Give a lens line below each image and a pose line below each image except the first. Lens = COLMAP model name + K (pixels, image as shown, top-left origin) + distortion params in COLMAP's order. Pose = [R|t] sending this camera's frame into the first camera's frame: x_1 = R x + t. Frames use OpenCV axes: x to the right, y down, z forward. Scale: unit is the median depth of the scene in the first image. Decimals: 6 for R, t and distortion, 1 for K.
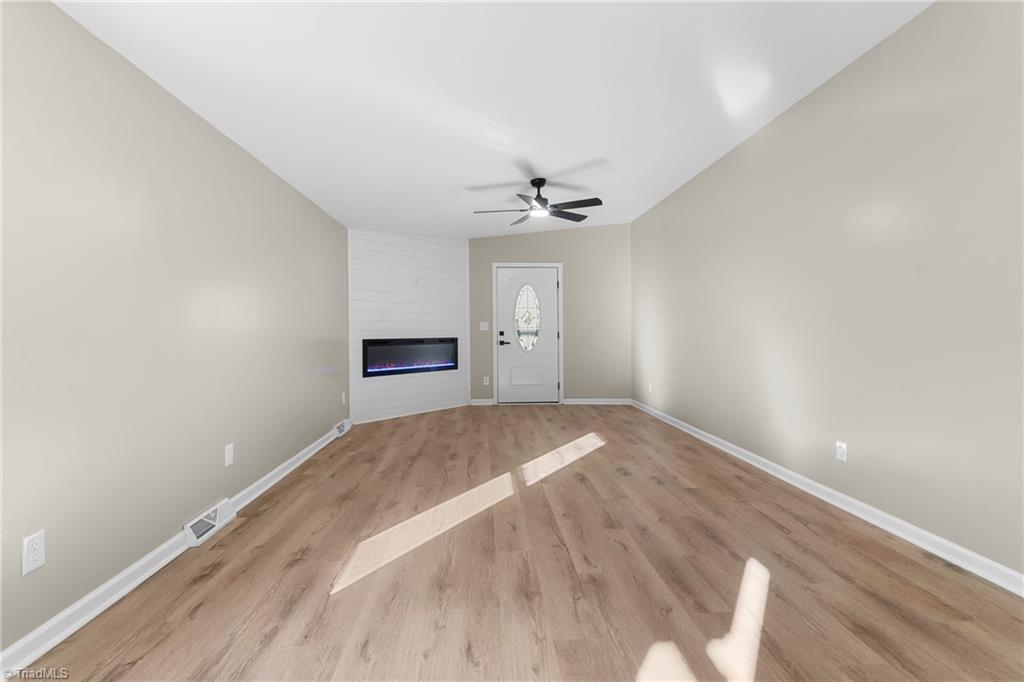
lens RADIAL K [[459.1, 0, 511.1], [0, 459.1, 332.9], [0, 0, 1]] dist [-0.008666, -0.000876]
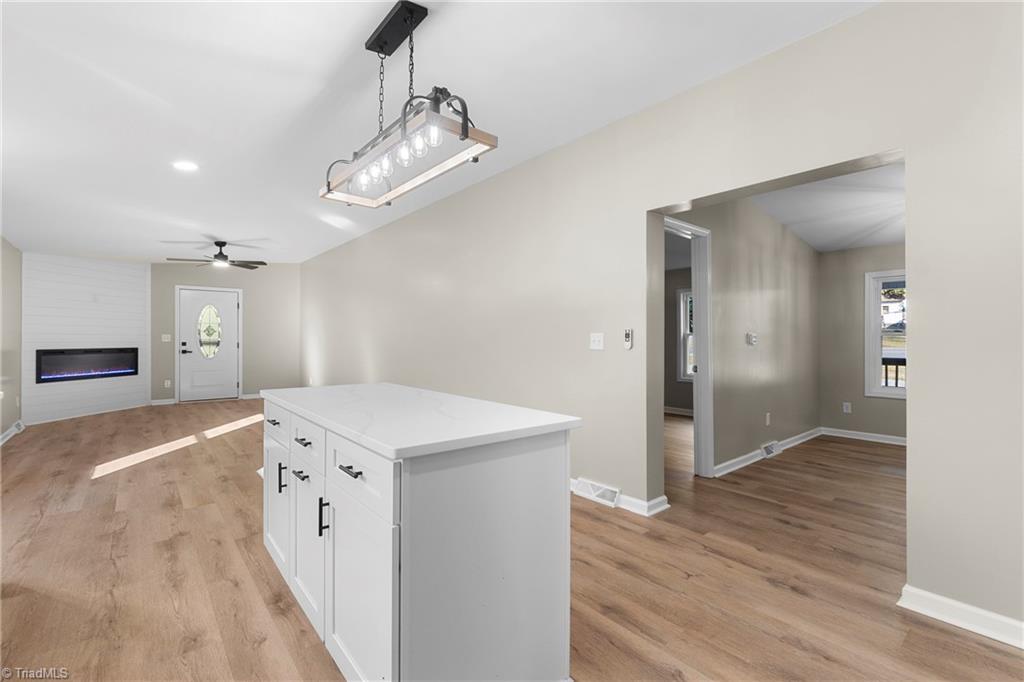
lens RADIAL K [[459.1, 0, 513.7], [0, 459.1, 334.1], [0, 0, 1]] dist [-0.008666, -0.000876]
pose [[0.808981, 0.010916, 0.587733, -0.026081], [-0.002222, 0.999877, -0.015511, -0.008130], [-0.587830, 0.011242, 0.808906, -0.496117]]
